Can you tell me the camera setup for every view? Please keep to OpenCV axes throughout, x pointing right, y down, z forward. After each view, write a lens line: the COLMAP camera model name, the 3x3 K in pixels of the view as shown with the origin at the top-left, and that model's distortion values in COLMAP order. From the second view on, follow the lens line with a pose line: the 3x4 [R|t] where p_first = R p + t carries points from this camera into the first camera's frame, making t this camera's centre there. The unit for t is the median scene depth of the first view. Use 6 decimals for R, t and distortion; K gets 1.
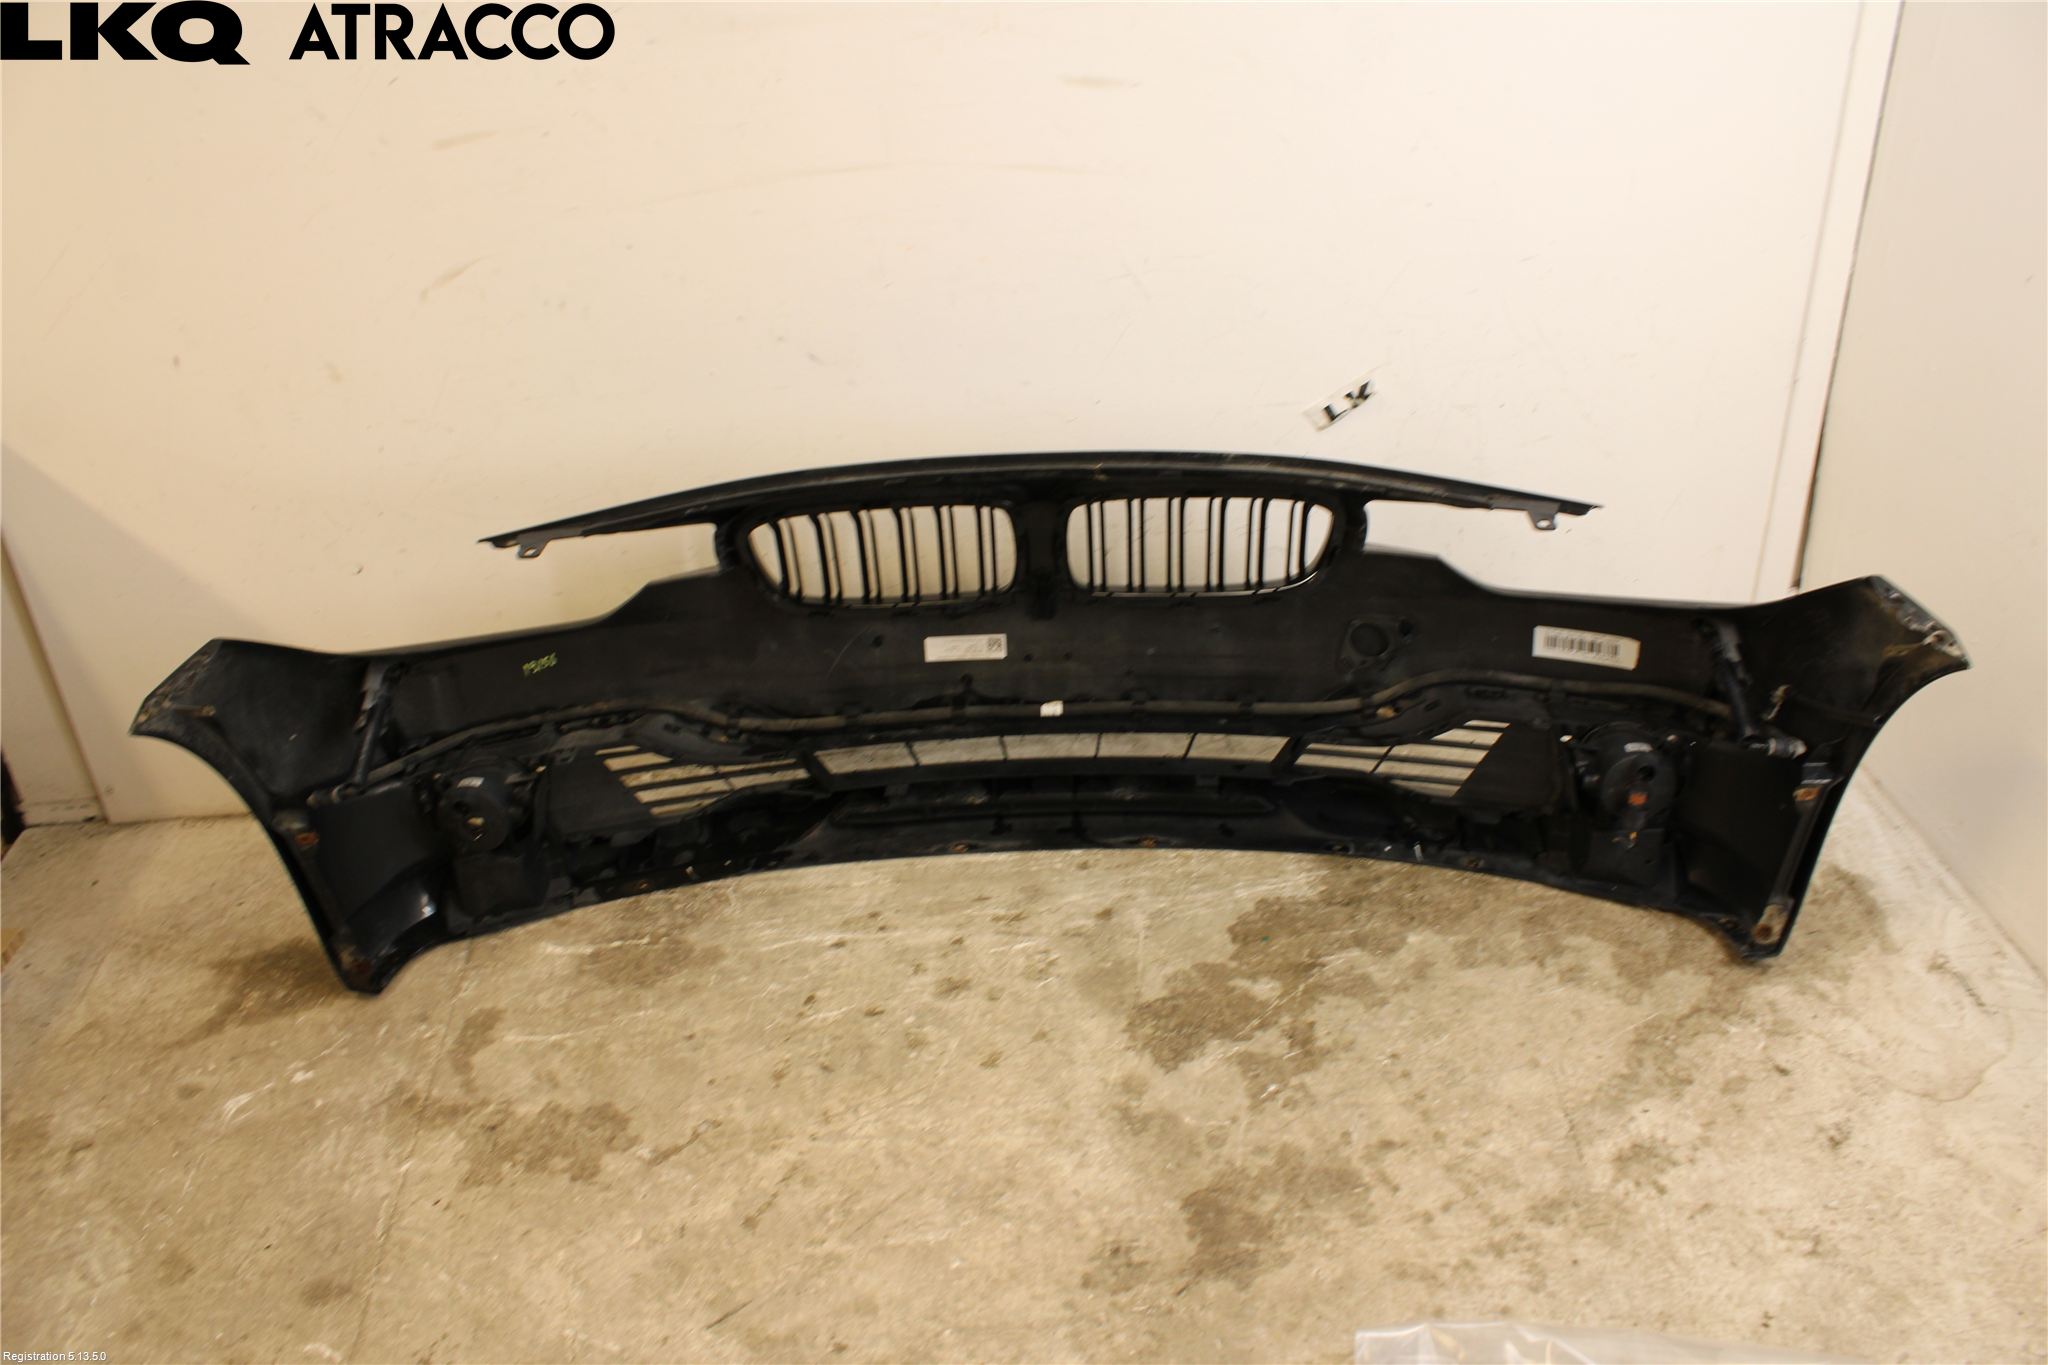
lens RADIAL K [[1697.3, 0, 1024.0], [0, 1697.3, 682.5], [0, 0, 1]] dist [-0.159893, 0.124735]
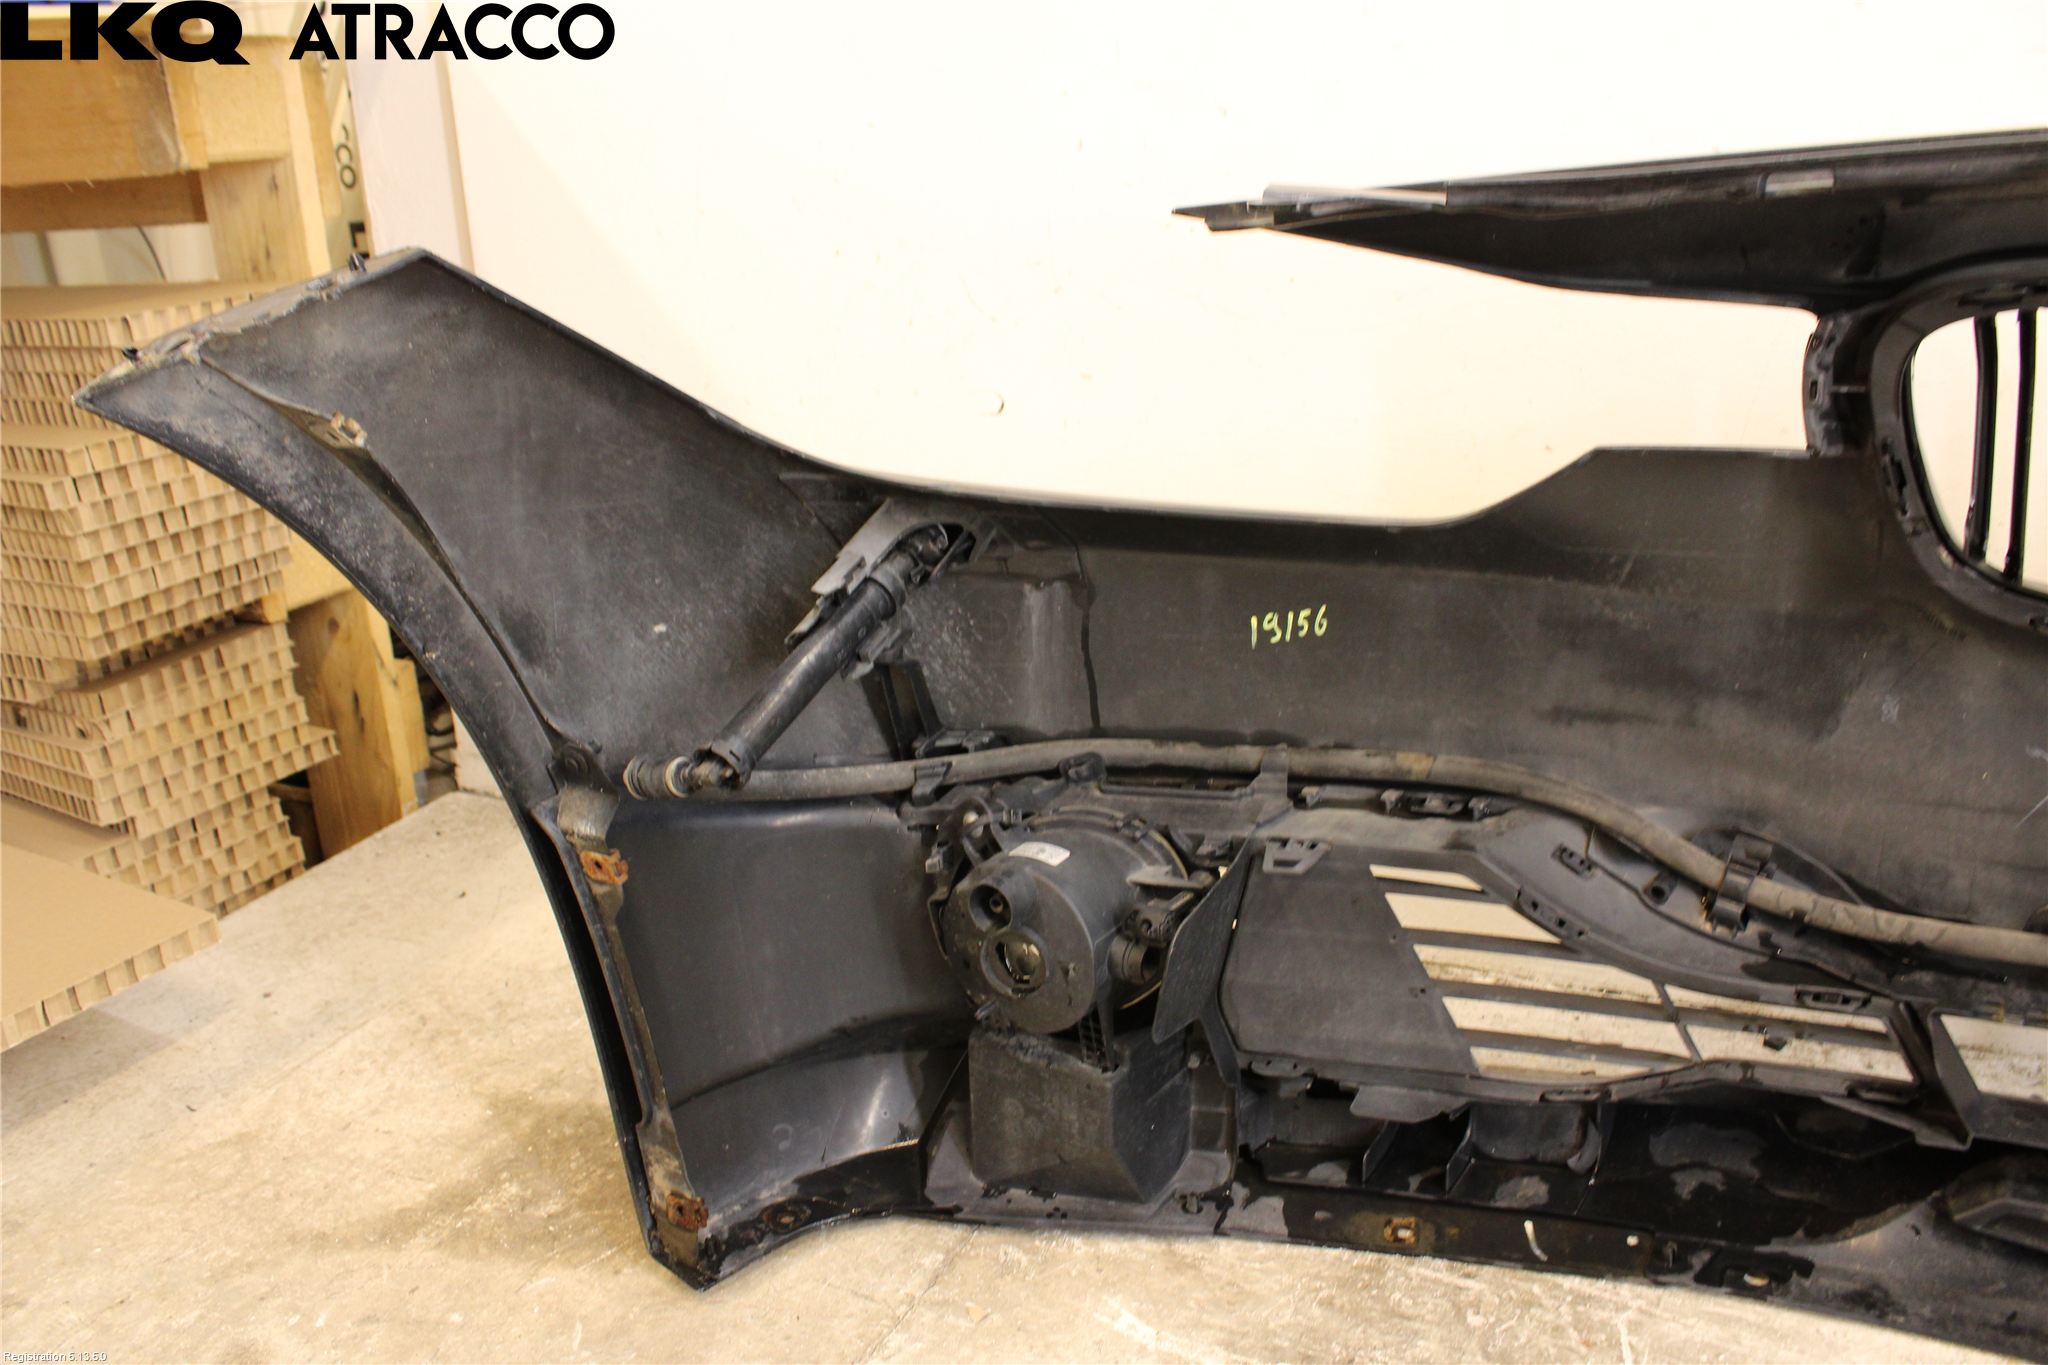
lens RADIAL K [[1697.3, 0, 1024.0], [0, 1697.3, 682.5], [0, 0, 1]] dist [-0.159893, 0.124735]
pose [[0.844672, 0.177203, -0.505102, -0.130639], [-0.252461, 0.963954, -0.084006, 0.052747], [0.472009, 0.198476, 0.858961, 0.609600]]
